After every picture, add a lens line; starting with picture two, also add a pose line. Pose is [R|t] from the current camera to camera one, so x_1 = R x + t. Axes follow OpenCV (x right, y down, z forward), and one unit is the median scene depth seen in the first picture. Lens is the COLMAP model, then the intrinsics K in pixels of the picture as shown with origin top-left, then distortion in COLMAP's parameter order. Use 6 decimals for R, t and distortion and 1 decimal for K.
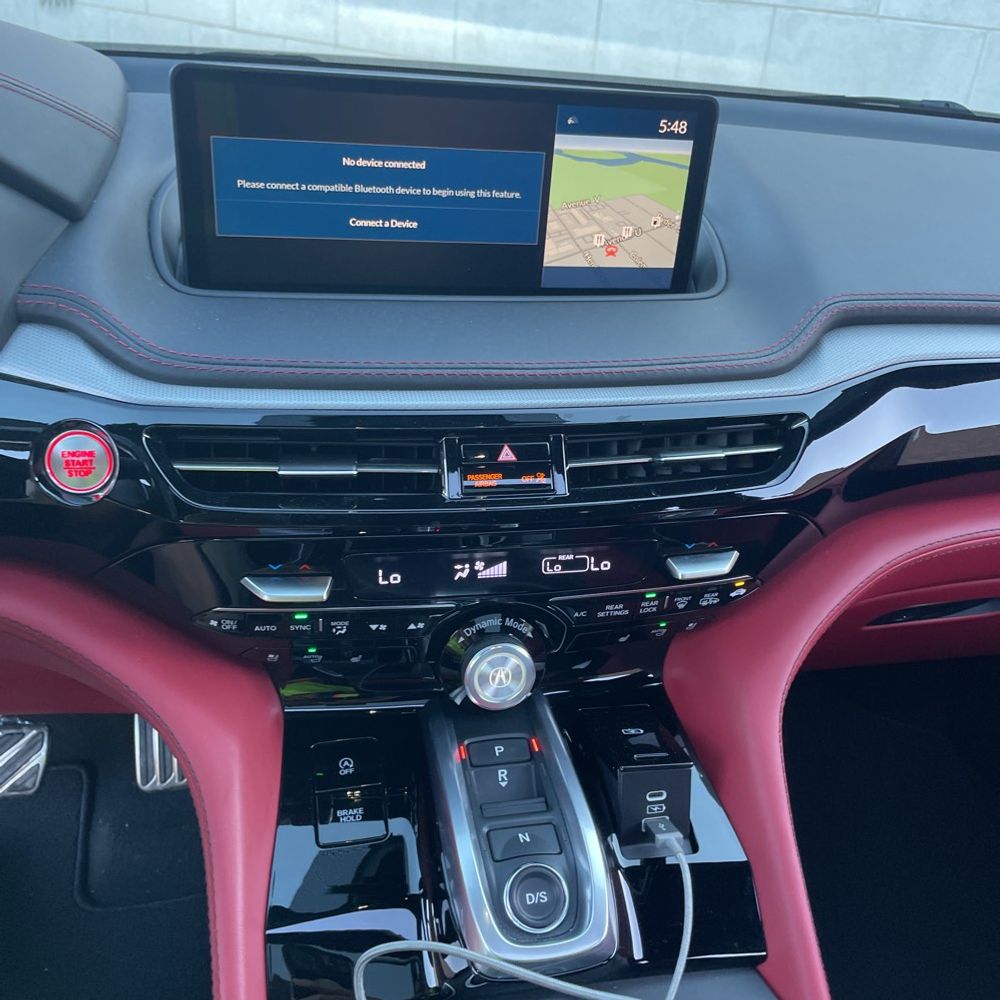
lens RADIAL K [[1004.1, 0, 497.0], [0, 1004.1, 489.6], [0, 0, 1]] dist [0.084542, -0.108111]
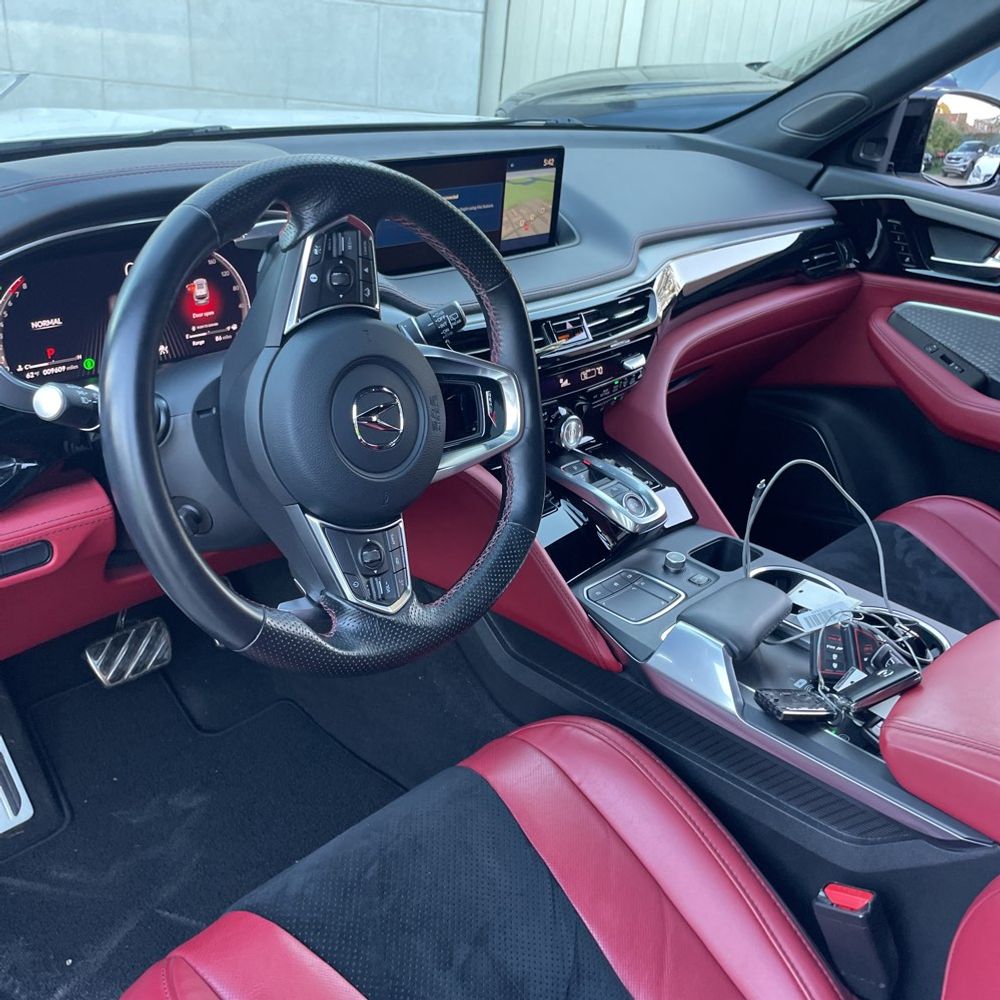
lens RADIAL K [[1004.1, 0, 497.0], [0, 1004.1, 489.6], [0, 0, 1]] dist [0.084542, -0.108111]
pose [[0.842252, -0.257284, 0.473726, -1.000867], [0.240085, 0.965824, 0.097691, 0.046762], [-0.482670, 0.031455, 0.875237, -0.665148]]
